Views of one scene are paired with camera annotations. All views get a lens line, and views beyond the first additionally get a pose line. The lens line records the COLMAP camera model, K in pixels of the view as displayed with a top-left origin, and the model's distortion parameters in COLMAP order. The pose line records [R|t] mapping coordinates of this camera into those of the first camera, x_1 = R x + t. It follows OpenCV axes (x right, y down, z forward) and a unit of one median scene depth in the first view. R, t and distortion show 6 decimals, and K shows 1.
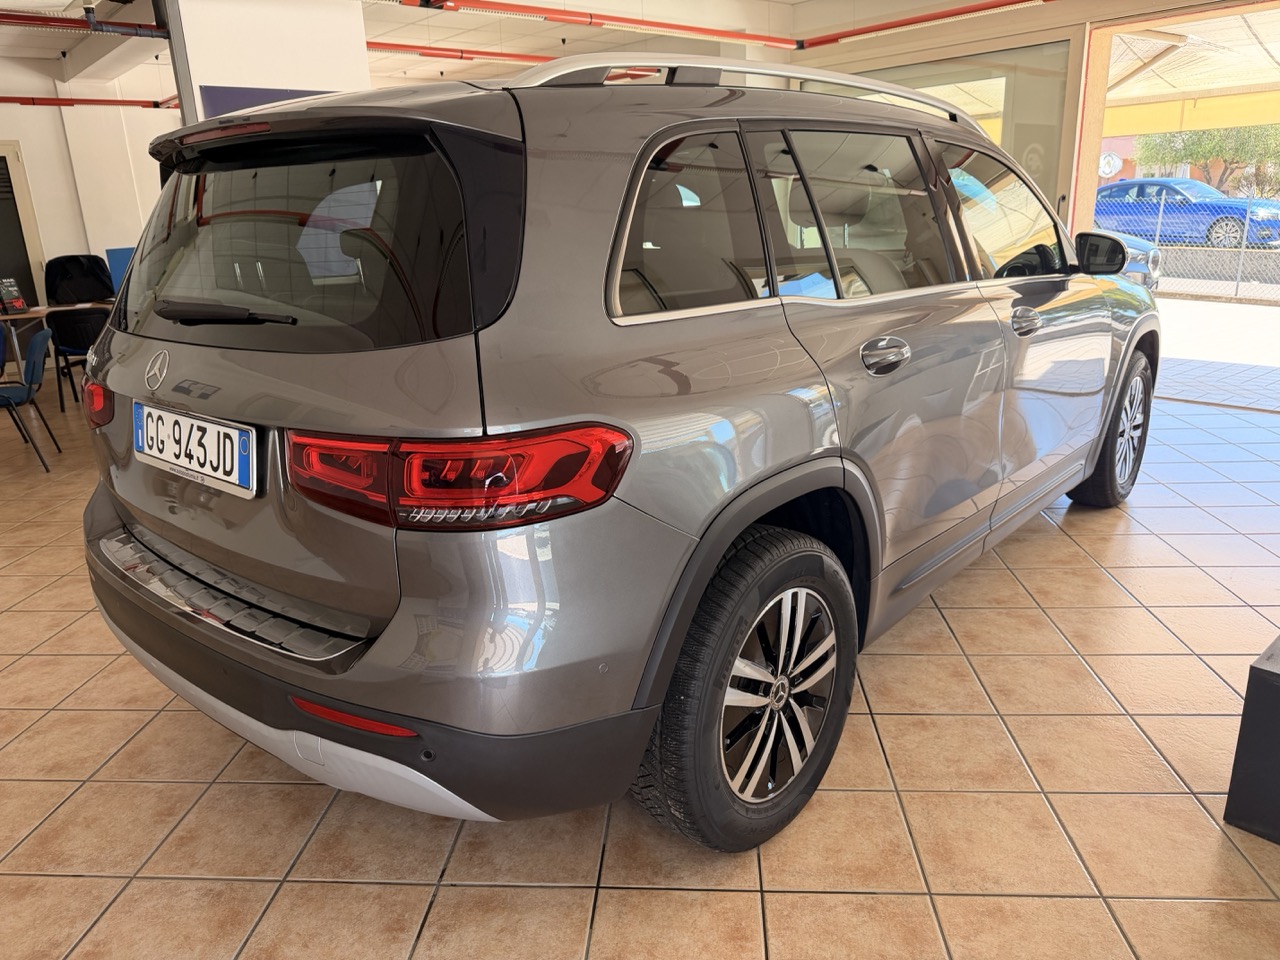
lens RADIAL K [[926.1, 0, 640.0], [0, 926.1, 480.0], [0, 0, 1]] dist [-0.003362, -0.004545]
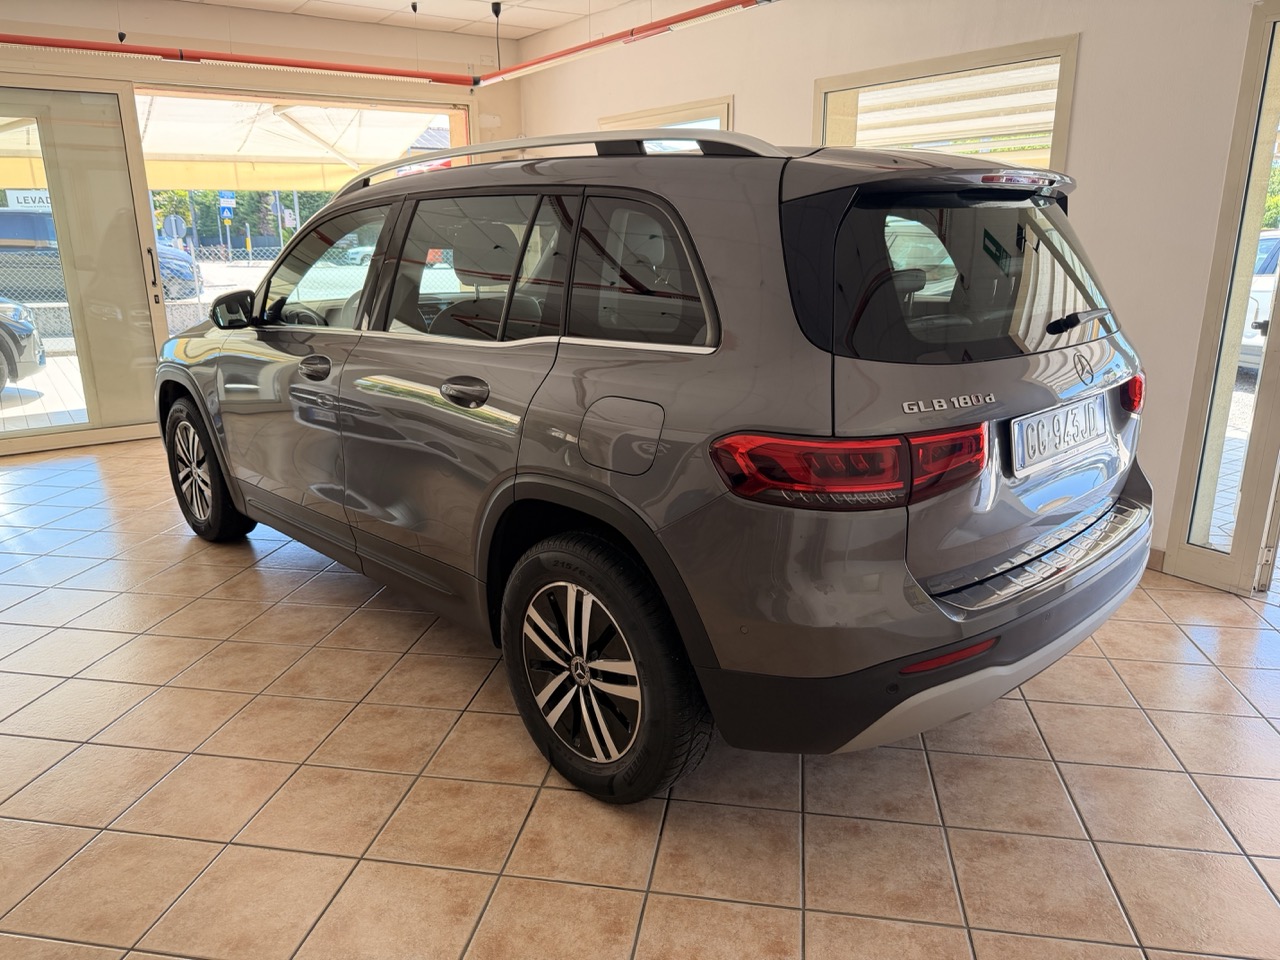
lens RADIAL K [[926.1, 0, 640.0], [0, 926.1, 480.0], [0, 0, 1]] dist [-0.003362, -0.004545]
pose [[0.091553, -0.225267, 0.969986, -1.763255], [0.288536, 0.938291, 0.190673, -0.381416], [-0.953082, 0.262420, 0.150901, 1.403058]]
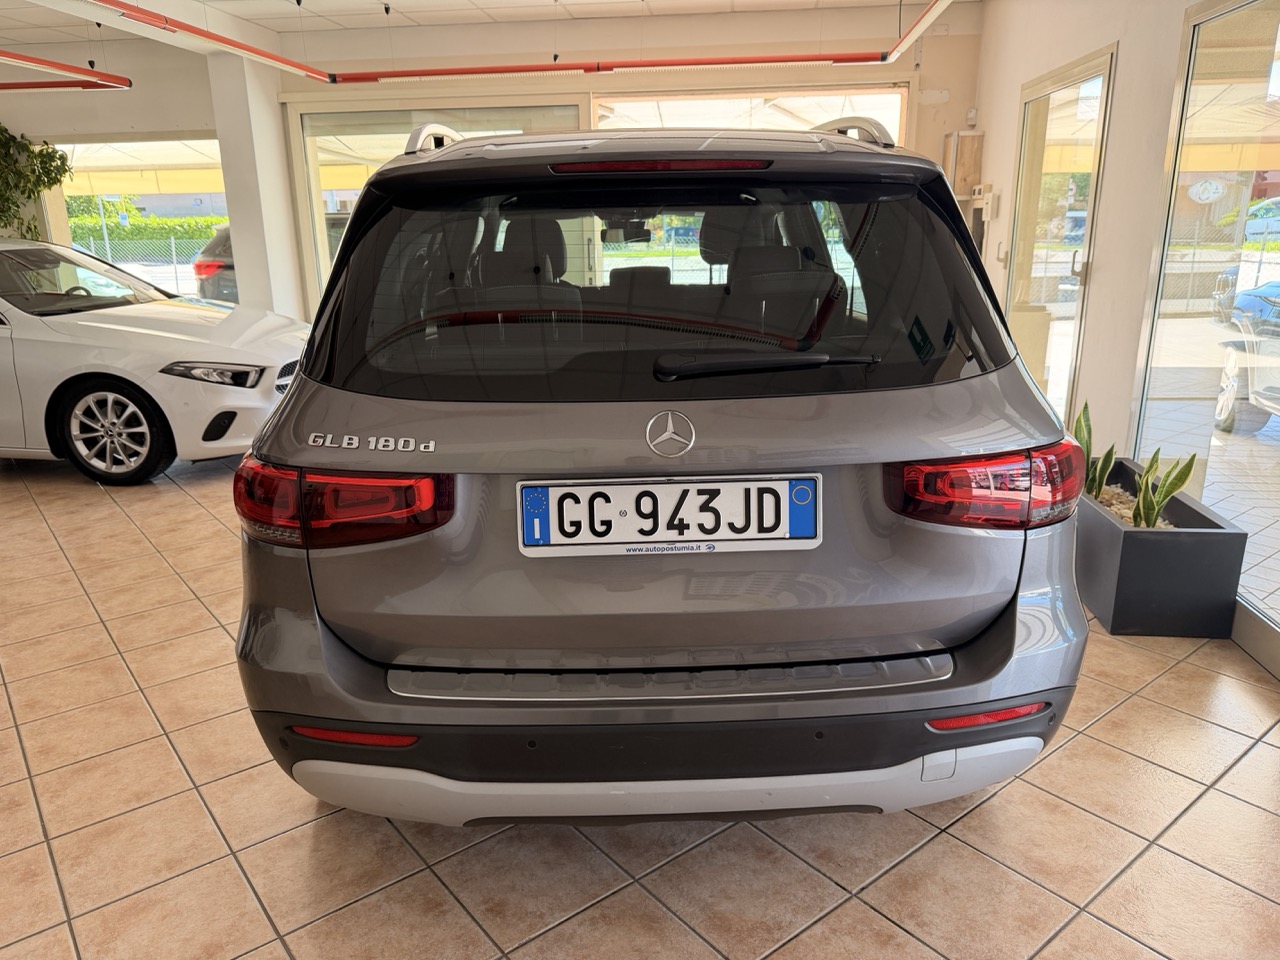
lens RADIAL K [[926.1, 0, 640.0], [0, 926.1, 480.0], [0, 0, 1]] dist [-0.003362, -0.004545]
pose [[0.734912, -0.159189, 0.659215, -1.082594], [0.182727, 0.982590, 0.033570, -0.105484], [-0.653082, 0.095785, 0.751205, 0.358239]]
